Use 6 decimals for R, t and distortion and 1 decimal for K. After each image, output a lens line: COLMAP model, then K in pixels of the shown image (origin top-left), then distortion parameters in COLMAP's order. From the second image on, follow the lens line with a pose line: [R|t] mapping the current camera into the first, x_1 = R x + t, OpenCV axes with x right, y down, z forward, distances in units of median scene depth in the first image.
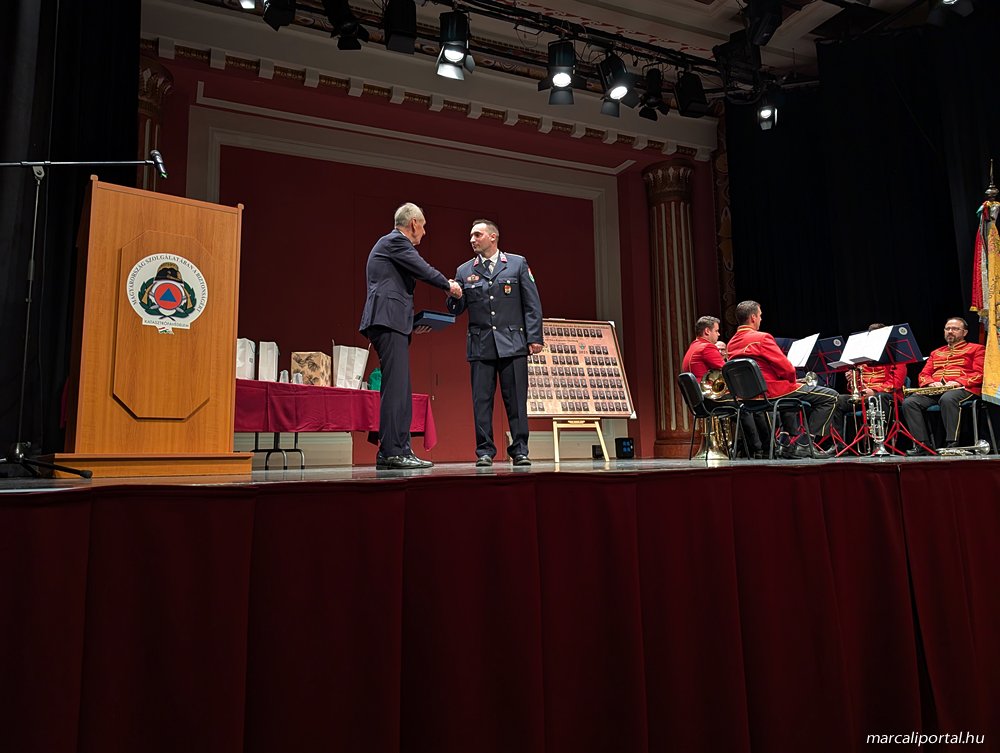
lens RADIAL K [[702.3, 0, 500.0], [0, 702.3, 376.5], [0, 0, 1]] dist [0.001878, -0.002390]
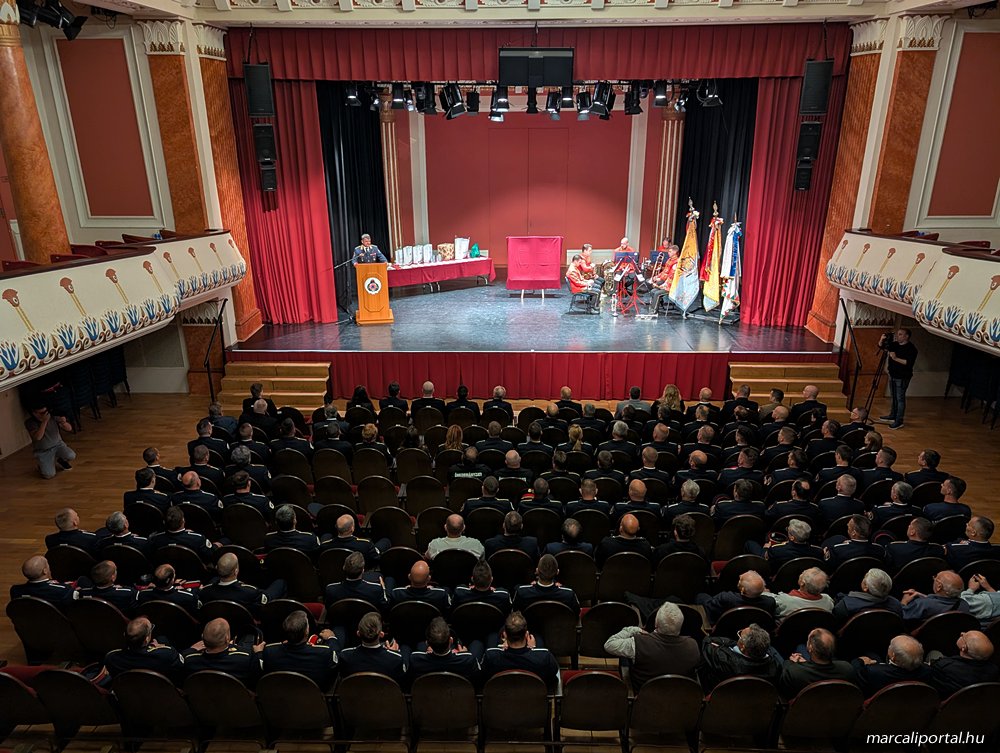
lens RADIAL K [[698.2, 0, 495.8], [0, 698.2, 380.5], [0, 0, 1]] dist [0.001262, -0.003751]
pose [[0.898976, 0.167440, -0.404731, 1.062055], [0.040277, 0.888528, 0.457051, -0.776943], [0.436143, -0.427179, 0.792021, -1.227255]]
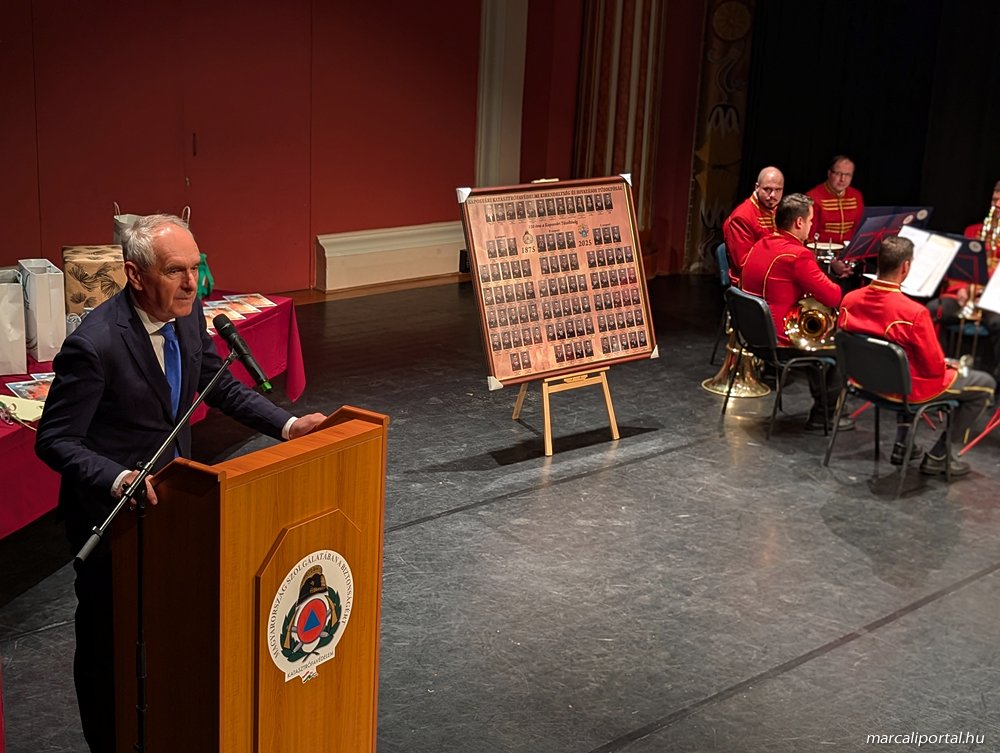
lens RADIAL K [[1396.6, 0, 500.0], [0, 1396.6, 376.5], [0, 0, 1]] dist [0.160284, -0.632560]
pose [[0.944861, -0.019548, 0.326887, -0.328732], [-0.107489, 0.924396, 0.365976, -0.352968], [-0.309327, -0.380933, 0.871325, -0.003777]]
